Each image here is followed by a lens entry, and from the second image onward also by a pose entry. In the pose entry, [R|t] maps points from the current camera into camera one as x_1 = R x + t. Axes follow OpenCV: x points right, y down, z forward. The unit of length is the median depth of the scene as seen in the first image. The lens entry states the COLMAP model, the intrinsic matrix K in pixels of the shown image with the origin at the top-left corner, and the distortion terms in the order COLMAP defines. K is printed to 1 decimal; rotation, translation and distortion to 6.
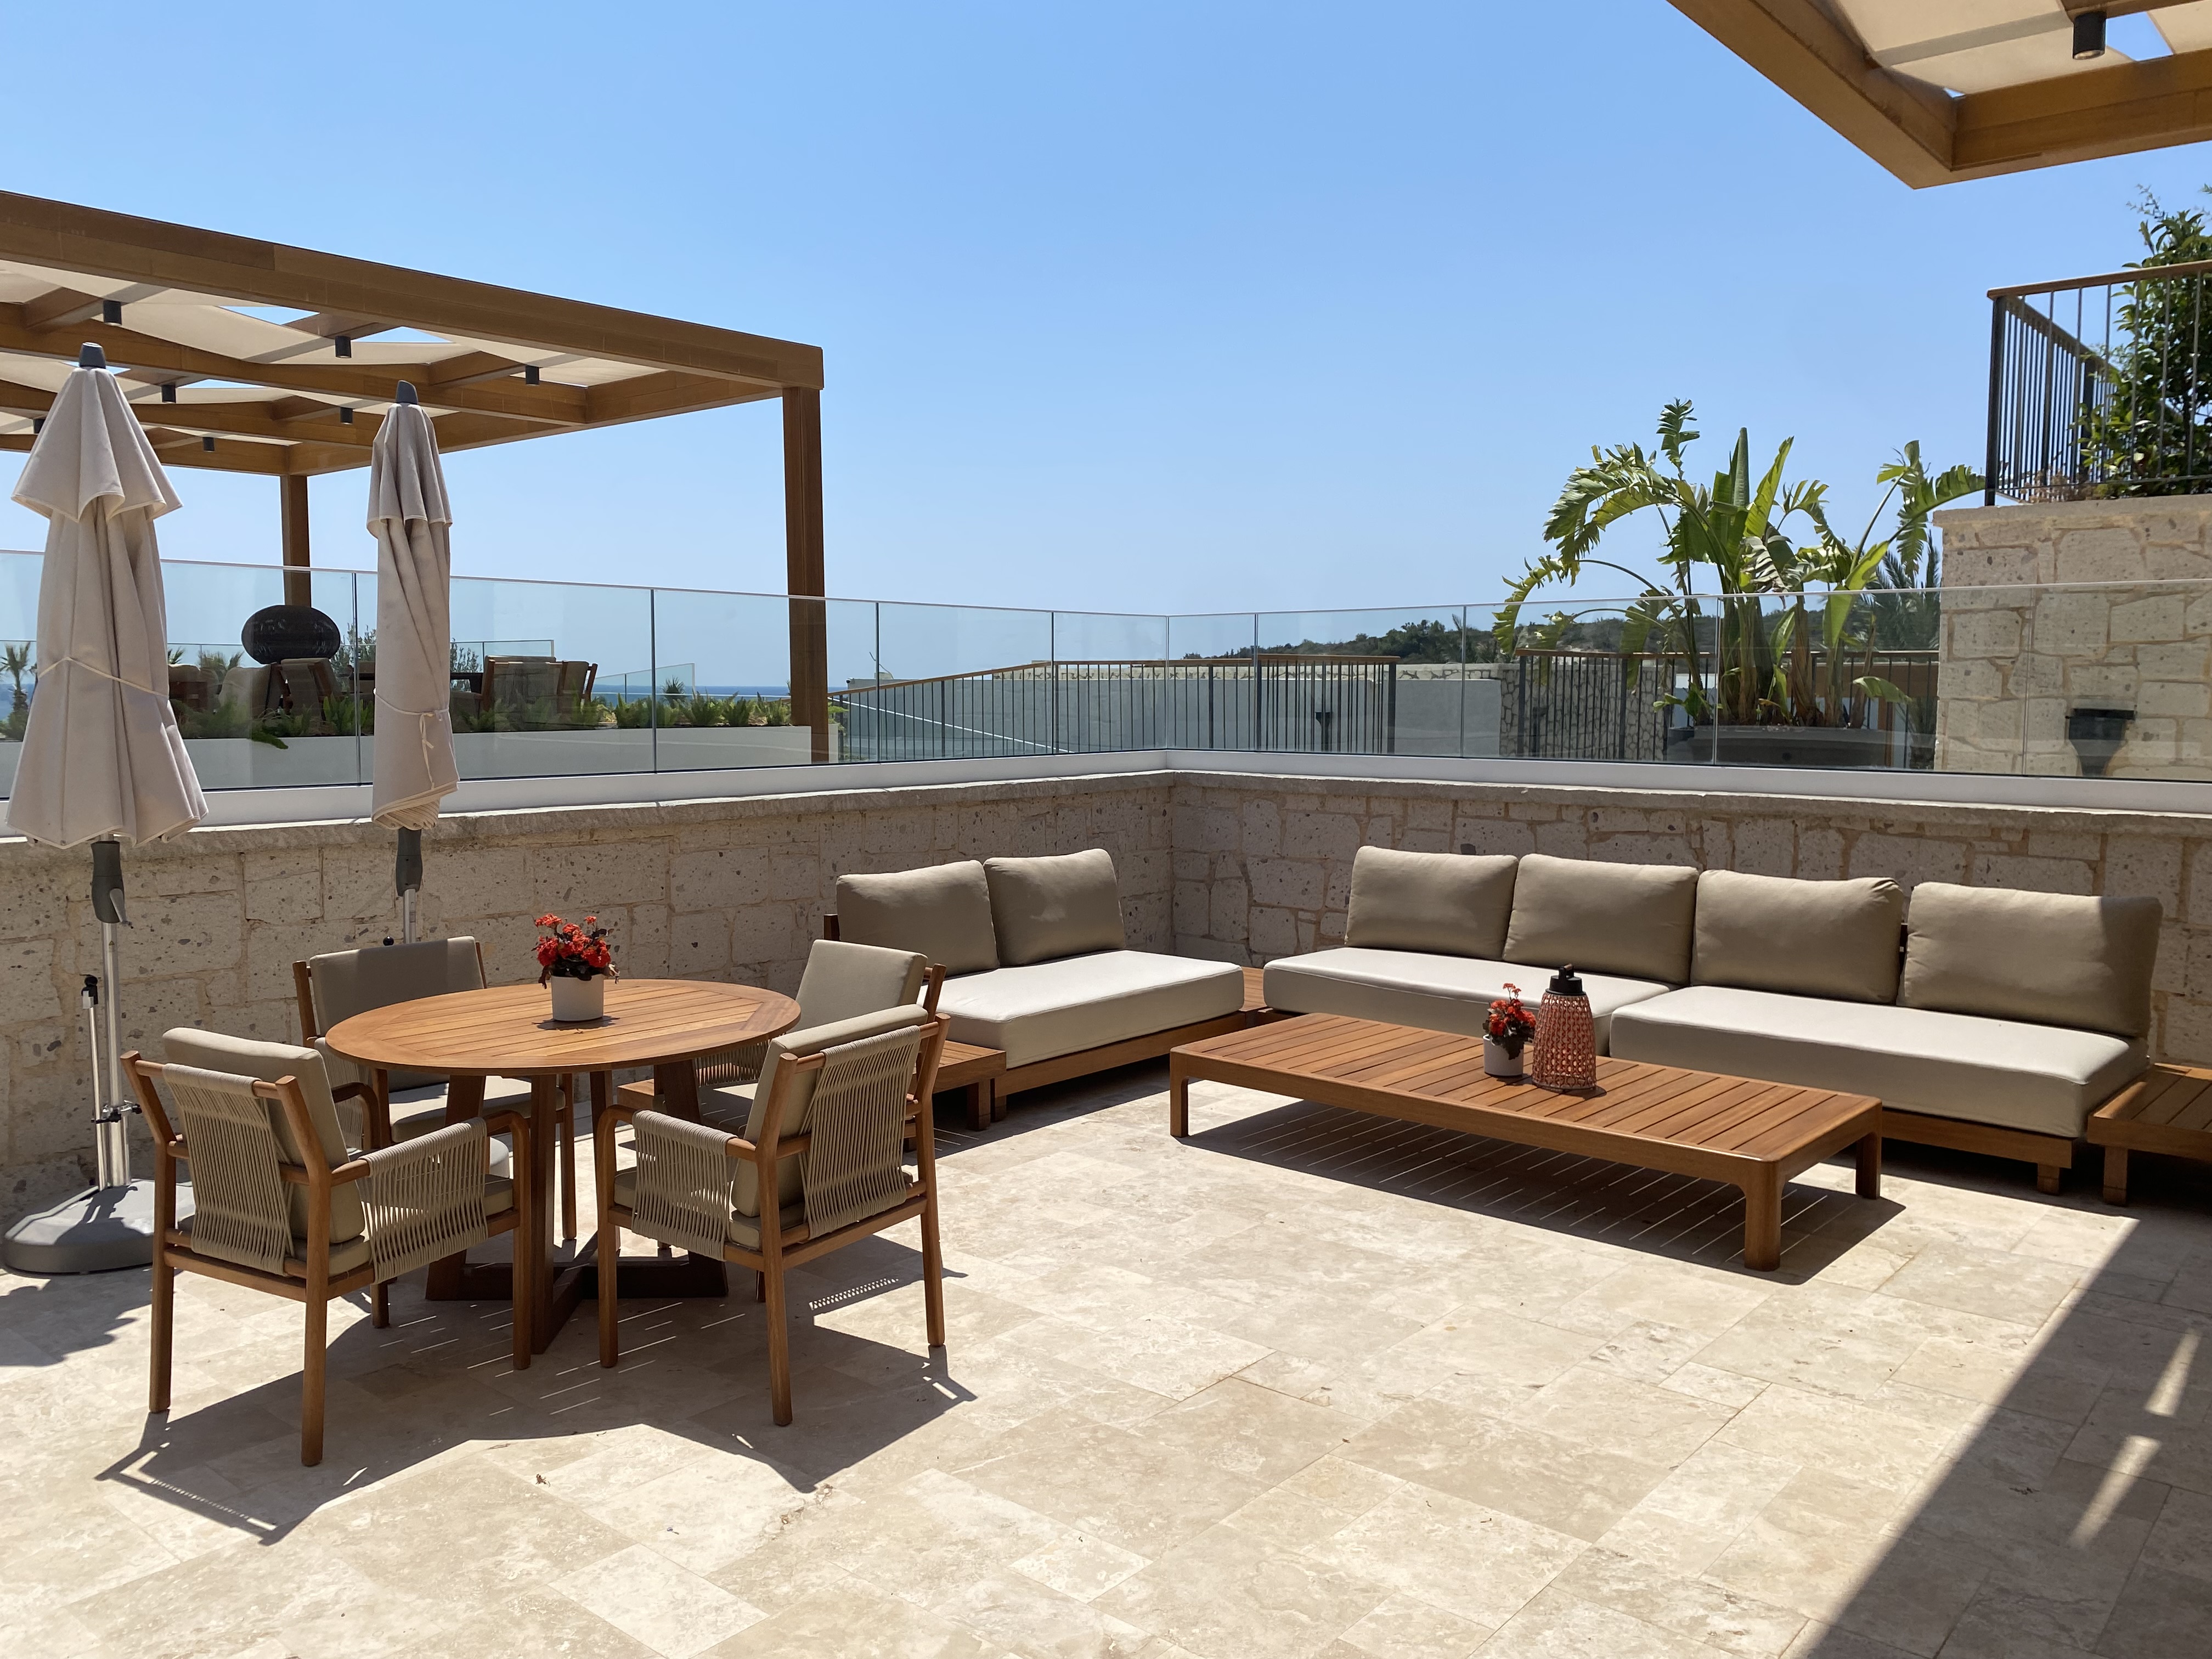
lens RADIAL K [[1703.4, 0, 1106.0], [0, 1703.4, 829.5], [0, 0, 1]] dist [0.037231, -0.006175]
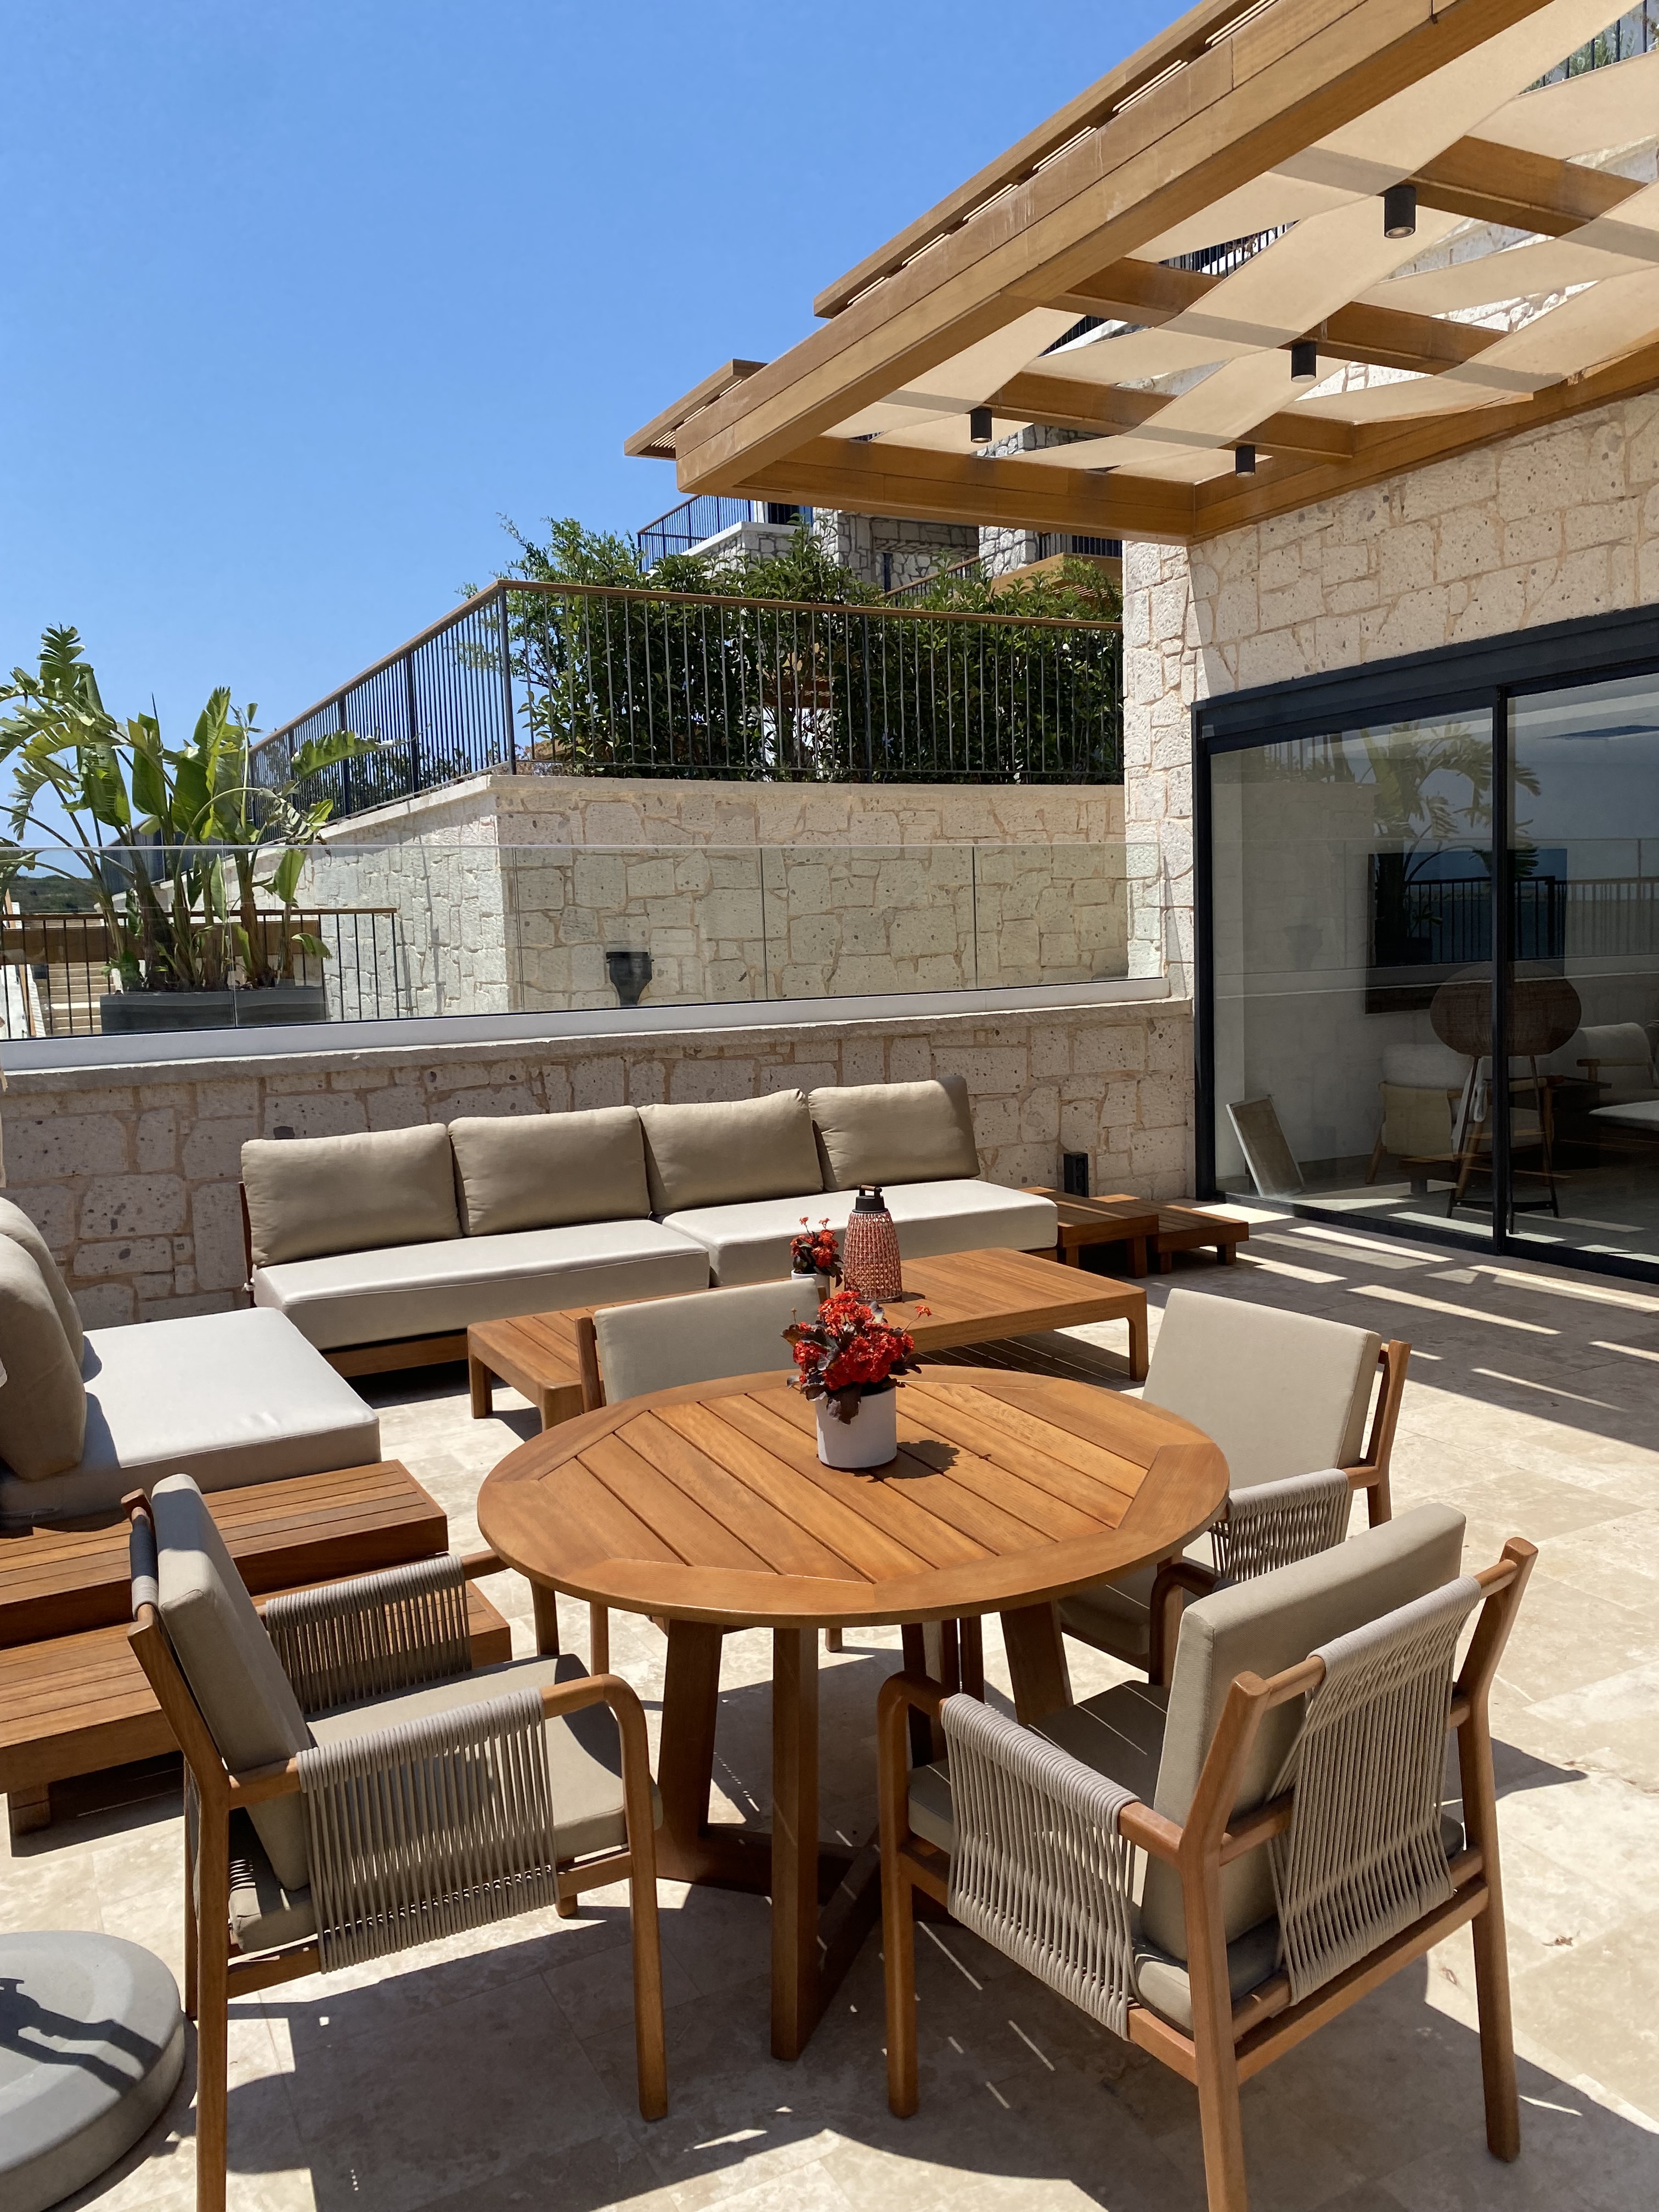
lens RADIAL K [[1703.4, 0, 829.5], [0, 1703.4, 1106.0], [0, 0, 1]] dist [0.037231, -0.006175]
pose [[0.366176, -0.108027, 0.924254, -0.502281], [0.115023, 0.990876, 0.070243, -0.032012], [-0.923410, 0.080589, 0.375260, 0.447789]]
